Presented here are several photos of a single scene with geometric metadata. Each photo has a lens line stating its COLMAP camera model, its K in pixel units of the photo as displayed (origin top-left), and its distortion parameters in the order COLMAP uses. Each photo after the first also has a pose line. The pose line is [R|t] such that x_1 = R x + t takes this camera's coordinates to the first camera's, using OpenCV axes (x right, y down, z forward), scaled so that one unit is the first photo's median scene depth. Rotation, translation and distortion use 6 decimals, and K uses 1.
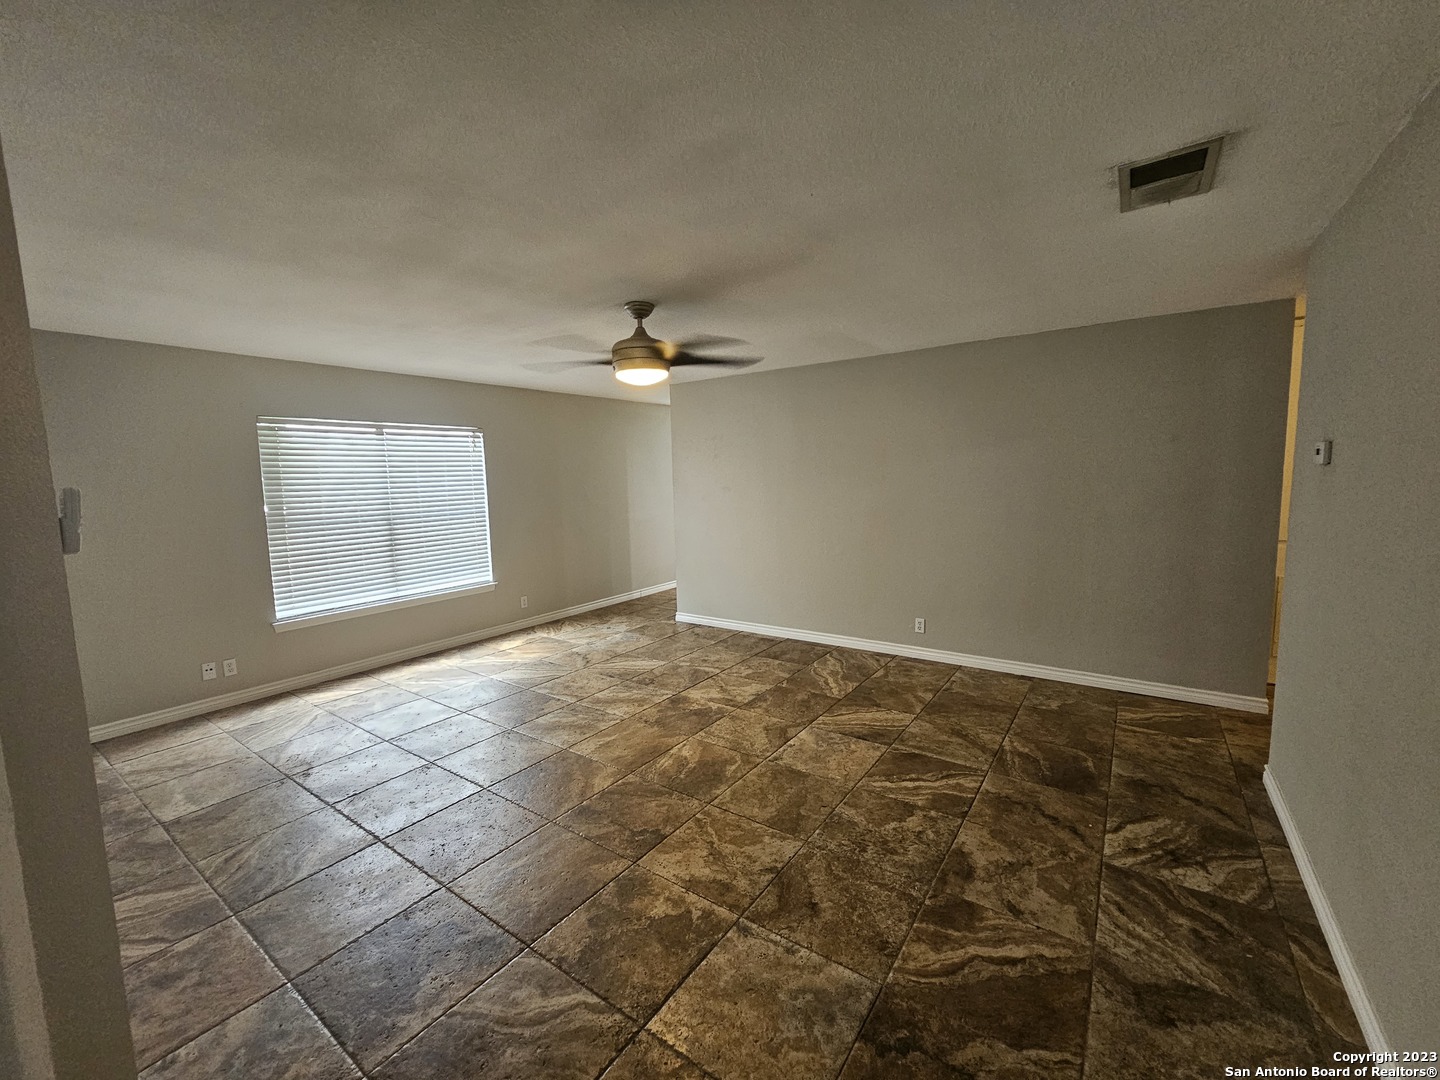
lens RADIAL K [[590.4, 0, 716.1], [0, 590.4, 535.6], [0, 0, 1]] dist [-0.006484, 0.002519]
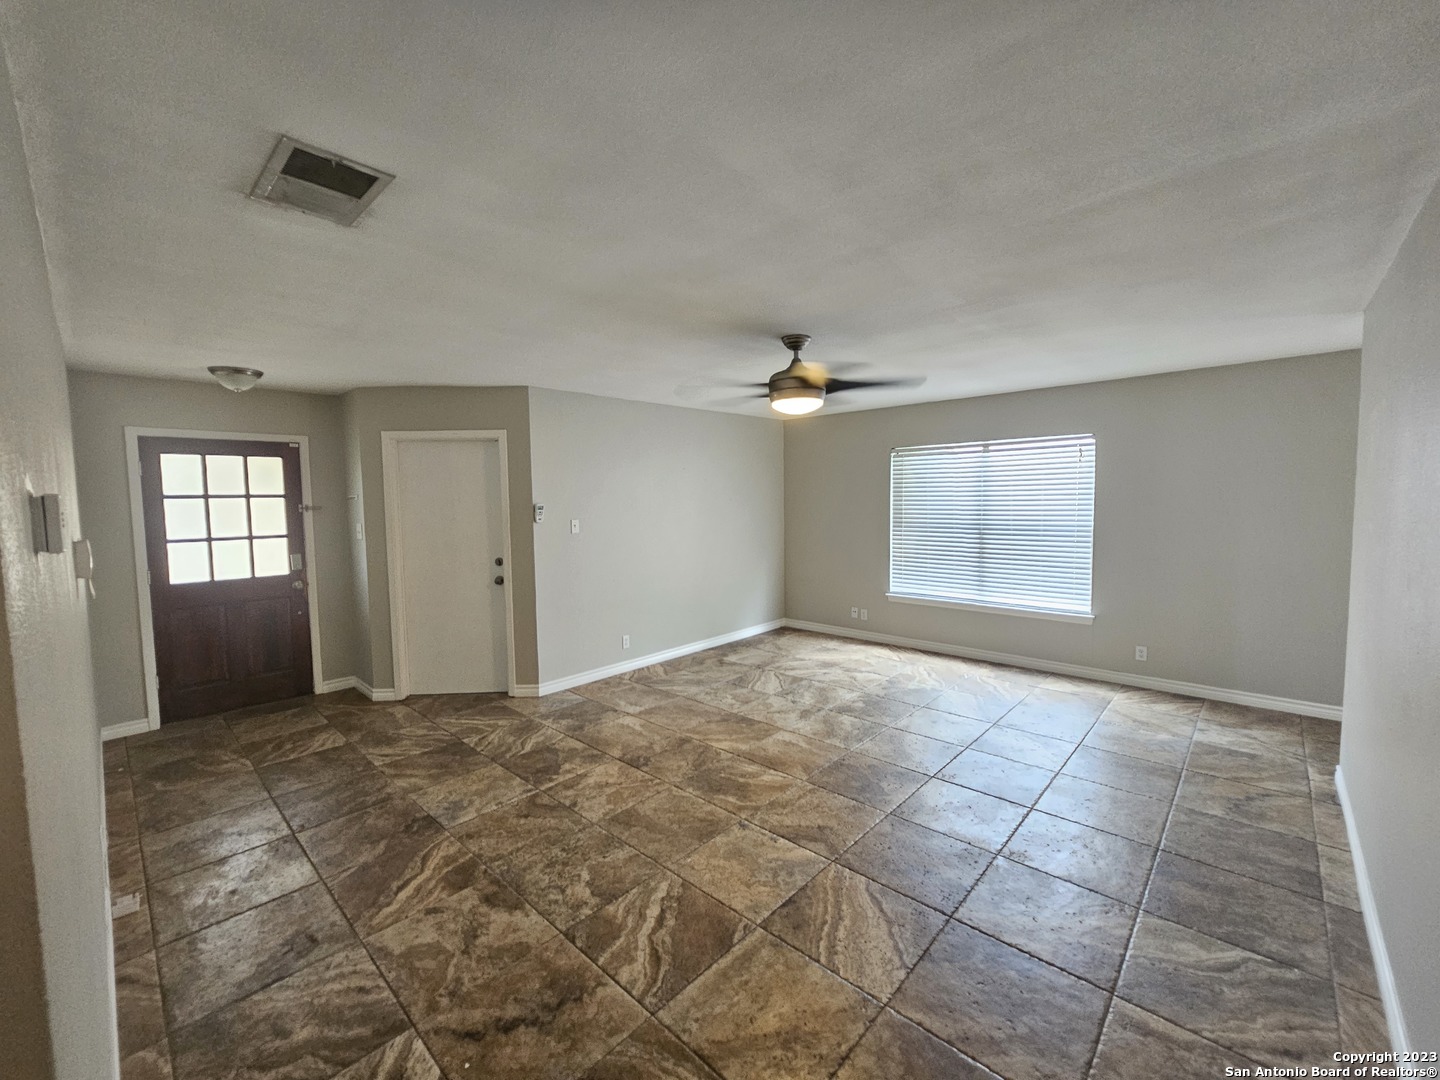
lens RADIAL K [[581.5, 0, 708.9], [0, 581.5, 535.9], [0, 0, 1]] dist [-0.002393, -0.000611]
pose [[-0.133729, 0.090120, -0.986912, 0.988456], [-0.081279, 0.991504, 0.101552, -0.146289], [0.987679, 0.093795, -0.125268, 1.079769]]
